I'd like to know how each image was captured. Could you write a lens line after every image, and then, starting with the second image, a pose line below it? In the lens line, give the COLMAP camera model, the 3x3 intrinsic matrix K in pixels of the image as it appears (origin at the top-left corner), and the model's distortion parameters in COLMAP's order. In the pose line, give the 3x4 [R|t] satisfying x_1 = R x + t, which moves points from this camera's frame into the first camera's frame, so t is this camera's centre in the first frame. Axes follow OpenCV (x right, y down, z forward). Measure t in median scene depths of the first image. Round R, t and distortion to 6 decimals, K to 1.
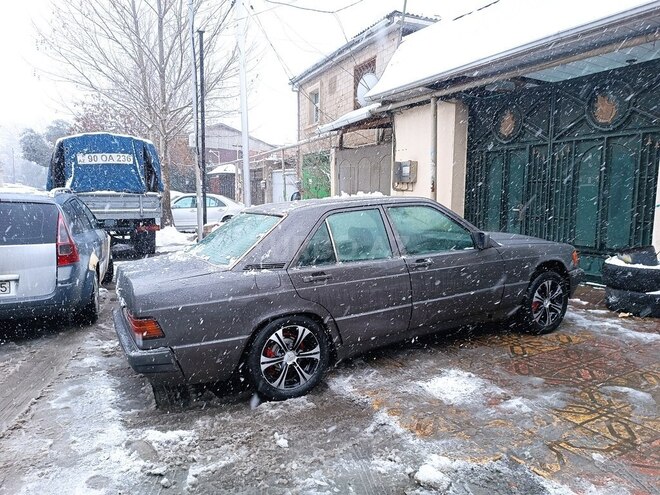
lens RADIAL K [[468.7, 0, 333.2], [0, 468.7, 247.2], [0, 0, 1]] dist [0.035428, -0.036485]
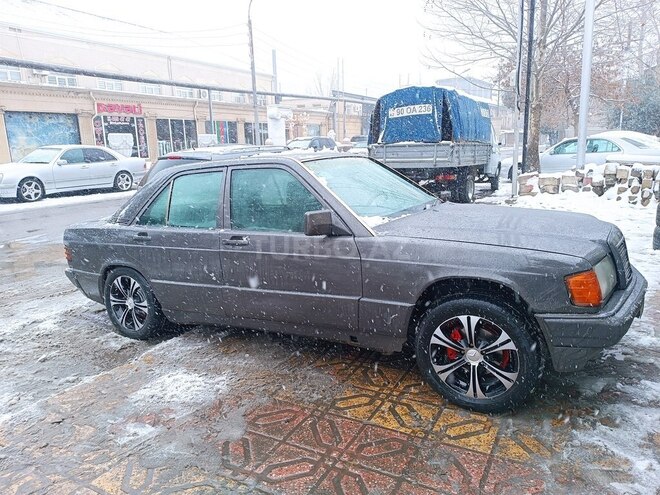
lens RADIAL K [[466.2, 0, 333.6], [0, 466.2, 248.9], [0, 0, 1]] dist [0.038459, -0.030870]
pose [[0.529509, 0.165431, -0.832017, 0.817396], [-0.060399, 0.985663, 0.157542, -0.077336], [0.846151, -0.033167, 0.531910, 0.612050]]
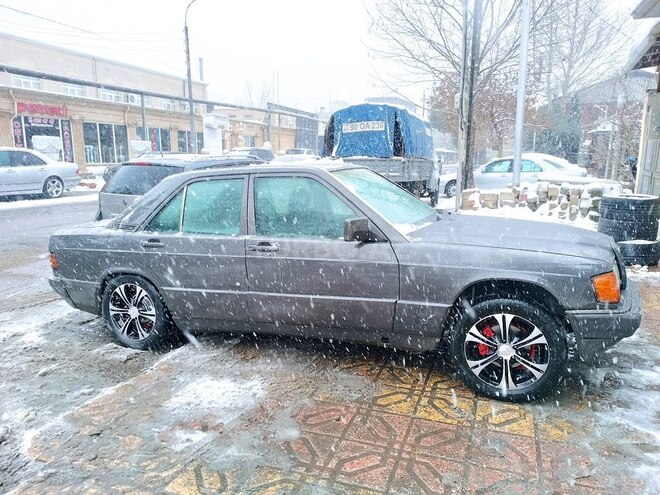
lens RADIAL K [[466.2, 0, 333.6], [0, 466.2, 248.9], [0, 0, 1]] dist [0.038459, -0.030870]
pose [[0.653394, 0.145449, -0.742914, 0.754377], [-0.083785, 0.989234, 0.119985, -0.061707], [0.752367, -0.016152, 0.658546, 0.473642]]
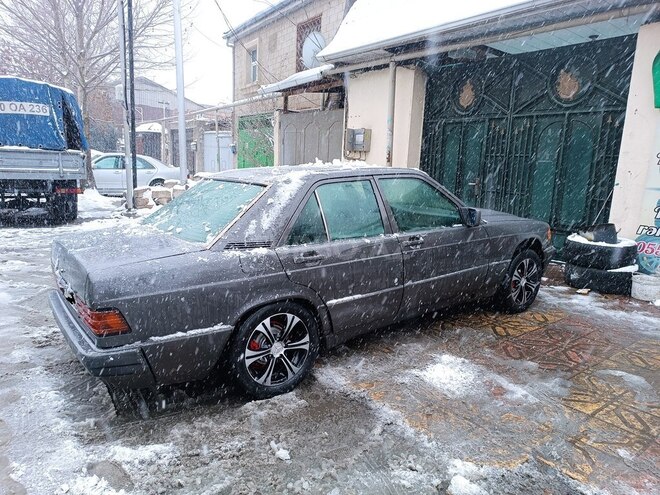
lens RADIAL K [[466.2, 0, 333.6], [0, 466.2, 248.9], [0, 0, 1]] dist [0.038459, -0.030870]
pose [[0.987821, 0.009156, 0.155323, -0.093436], [-0.020487, 0.997229, 0.071510, -0.011478], [-0.154238, -0.073821, 0.985272, 0.107046]]
